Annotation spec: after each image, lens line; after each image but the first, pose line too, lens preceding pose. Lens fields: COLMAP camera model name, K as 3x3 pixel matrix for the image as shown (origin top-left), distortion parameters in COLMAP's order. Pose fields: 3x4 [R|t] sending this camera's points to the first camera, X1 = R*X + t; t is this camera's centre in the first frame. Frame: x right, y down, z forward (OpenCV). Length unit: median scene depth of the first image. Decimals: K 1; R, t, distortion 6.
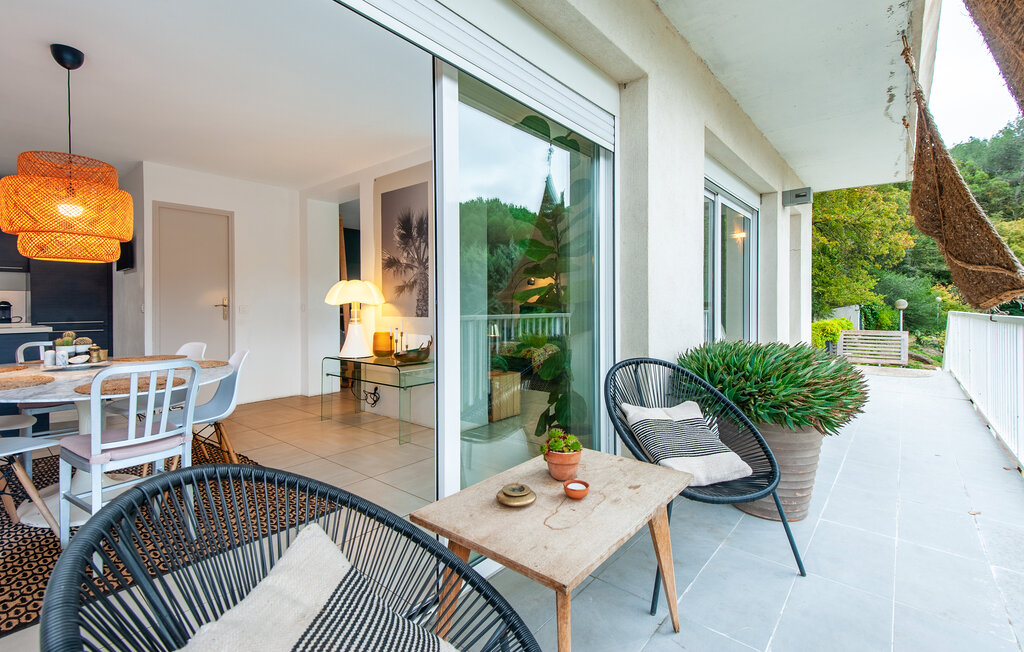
lens RADIAL K [[459.0, 0, 510.8], [0, 459.0, 309.4], [0, 0, 1]] dist [0.032223, -0.014286]
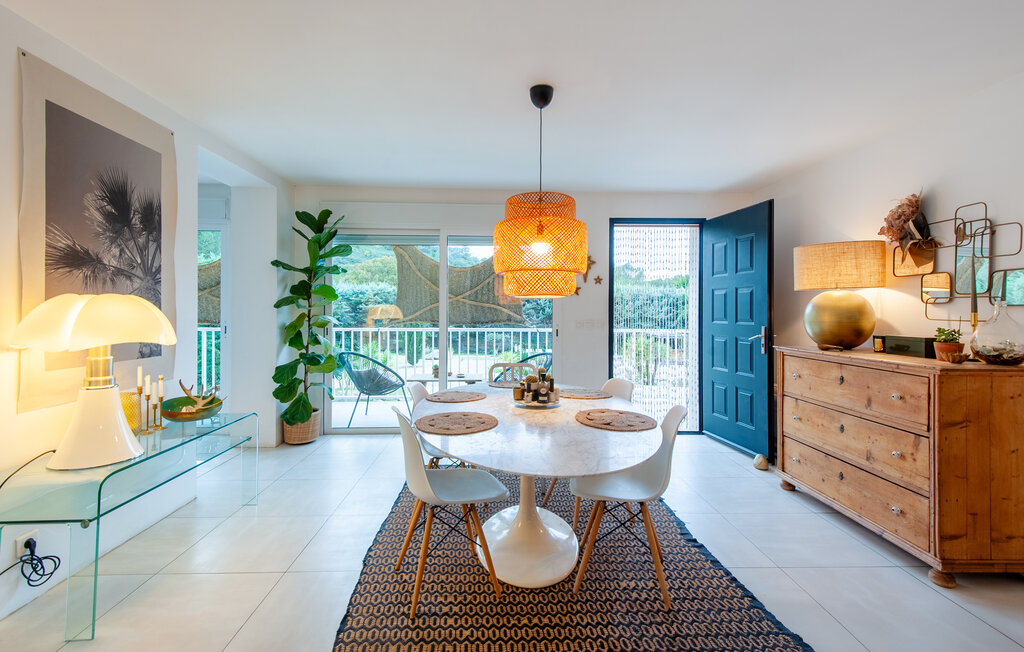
lens RADIAL K [[459.0, 0, 510.8], [0, 459.0, 309.4], [0, 0, 1]] dist [0.032223, -0.014286]
pose [[-0.672270, 0.000028, 0.740306, -1.000491], [0.001356, 0.999998, 0.001194, -0.048902], [-0.740305, 0.001807, -0.672269, 1.049167]]
